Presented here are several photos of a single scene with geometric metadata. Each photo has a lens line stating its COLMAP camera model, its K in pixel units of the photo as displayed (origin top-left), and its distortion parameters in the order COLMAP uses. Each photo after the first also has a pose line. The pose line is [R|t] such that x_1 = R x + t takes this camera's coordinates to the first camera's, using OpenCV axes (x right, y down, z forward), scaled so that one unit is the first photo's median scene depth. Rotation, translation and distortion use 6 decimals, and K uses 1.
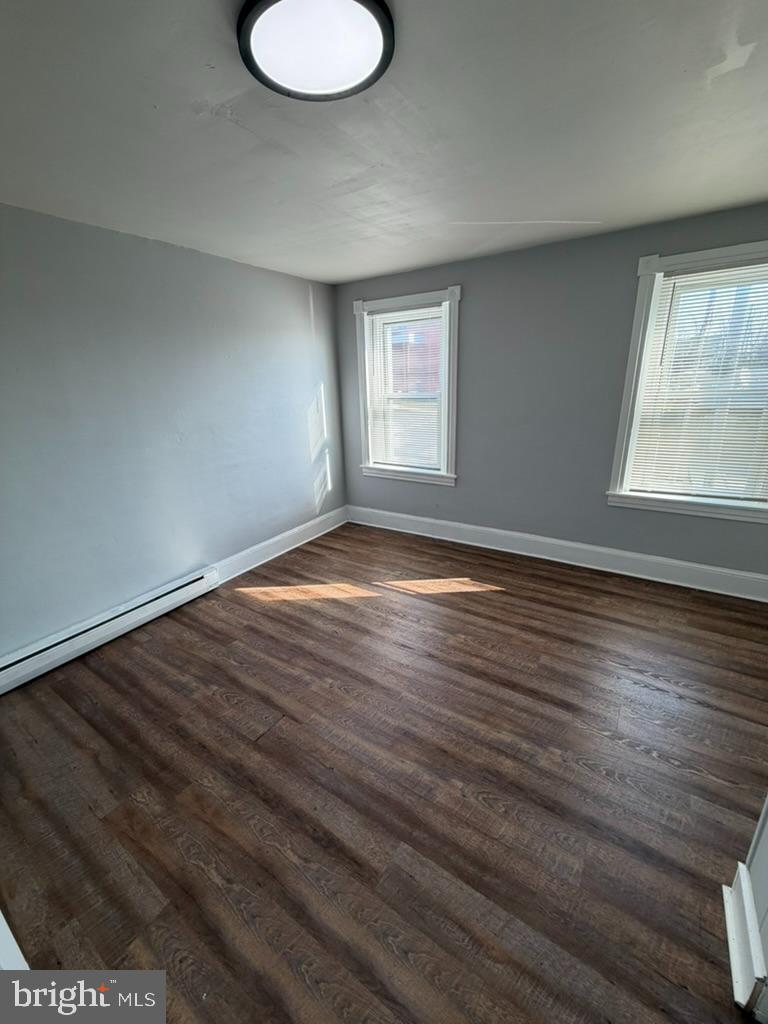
lens RADIAL K [[407.6, 0, 373.0], [0, 407.6, 509.5], [0, 0, 1]] dist [-0.000762, -0.000142]
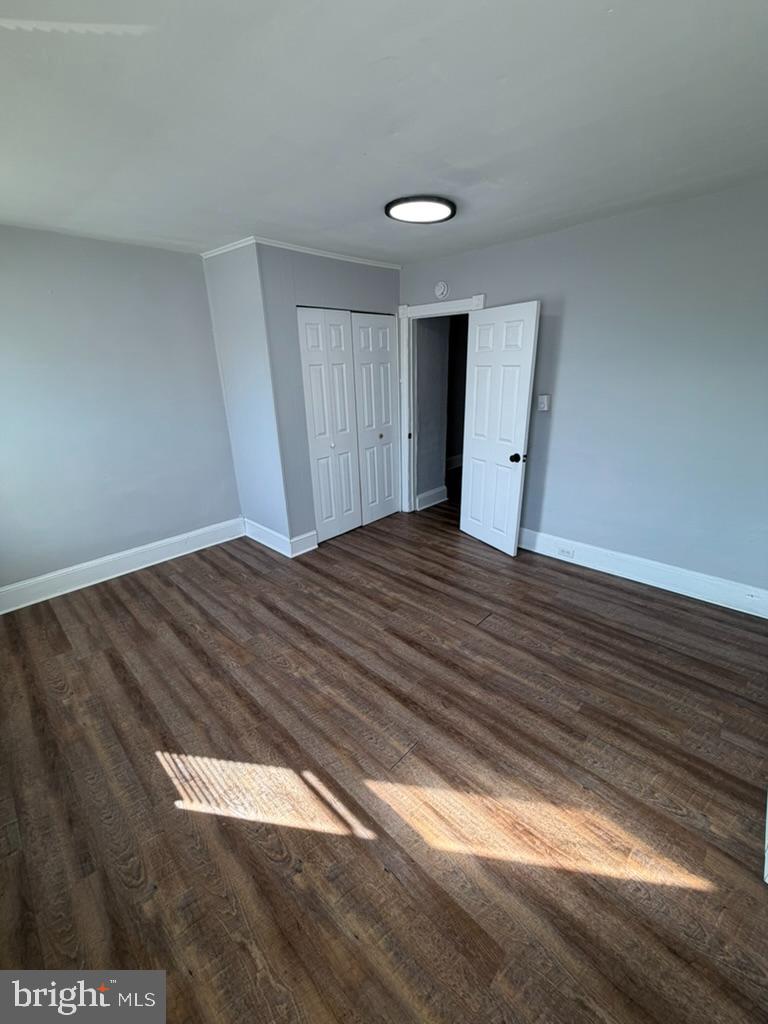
lens RADIAL K [[407.6, 0, 377.4], [0, 407.6, 514.4], [0, 0, 1]] dist [-0.000762, -0.000142]
pose [[-0.984143, -0.005172, 0.177303, -0.104929], [0.106239, 0.783269, 0.612538, -0.471271], [-0.142044, 0.621661, -0.770299, 1.434062]]
